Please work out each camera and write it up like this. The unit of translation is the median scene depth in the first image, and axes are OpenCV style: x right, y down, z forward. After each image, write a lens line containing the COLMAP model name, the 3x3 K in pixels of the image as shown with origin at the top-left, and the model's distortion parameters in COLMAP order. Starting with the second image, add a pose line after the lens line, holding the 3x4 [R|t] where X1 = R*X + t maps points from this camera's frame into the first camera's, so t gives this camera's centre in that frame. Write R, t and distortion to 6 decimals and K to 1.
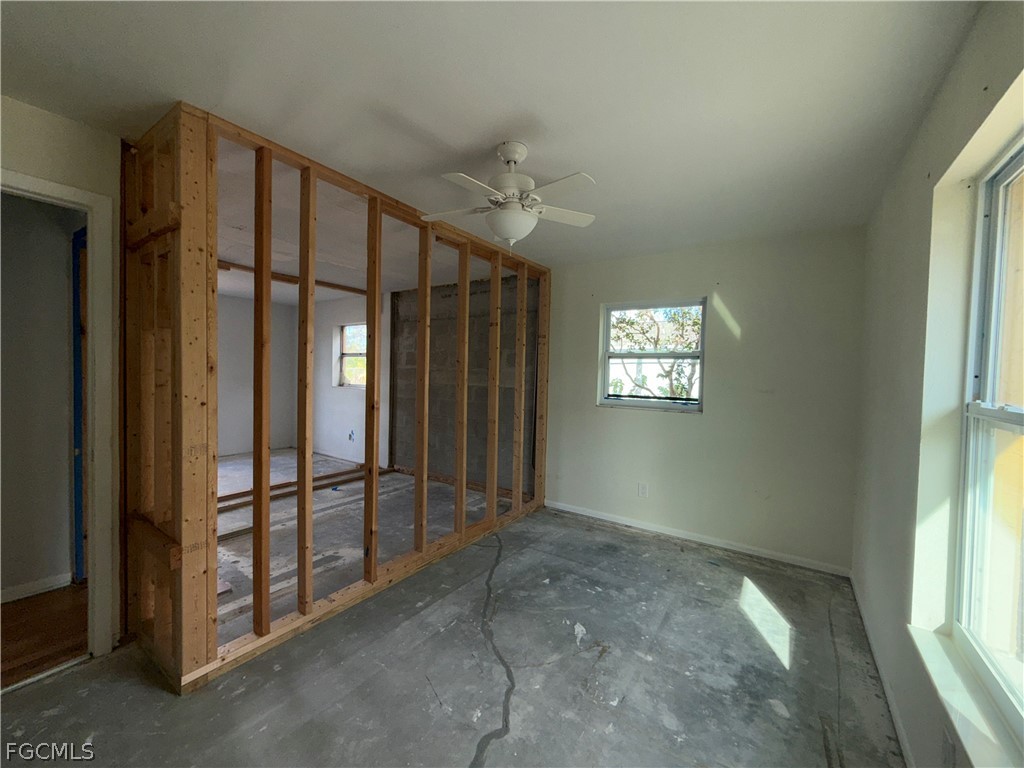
lens RADIAL K [[407.5, 0, 509.1], [0, 407.5, 385.7], [0, 0, 1]] dist [0.001771, 0.000219]
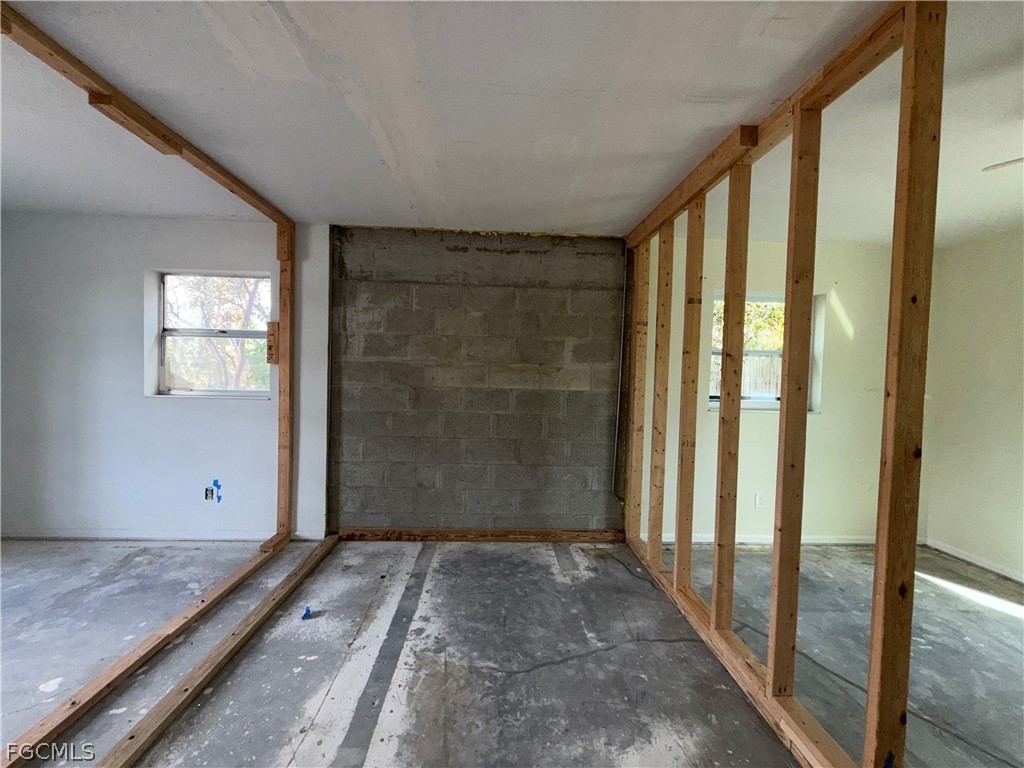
lens RADIAL K [[407.5, 0, 510.0], [0, 407.5, 384.7], [0, 0, 1]] dist [0.001771, 0.000219]
pose [[0.798009, -0.020430, 0.602300, -0.434916], [0.012135, 0.999767, 0.017834, -0.016474], [-0.602524, -0.006922, 0.798071, 0.402912]]
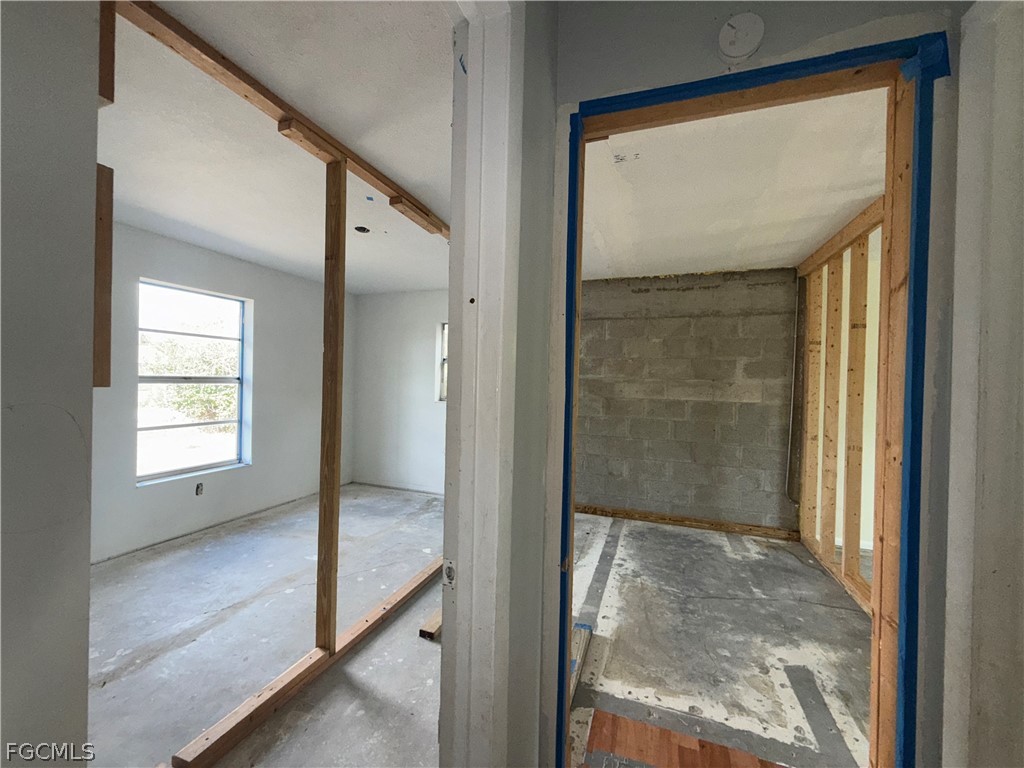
lens RADIAL K [[407.5, 0, 511.4], [0, 407.5, 384.8], [0, 0, 1]] dist [0.001771, 0.000219]
pose [[0.967683, -0.000713, 0.252167, -0.559506], [0.006208, 0.999760, -0.020996, -0.014094], [-0.252092, 0.021882, 0.967456, 0.253455]]
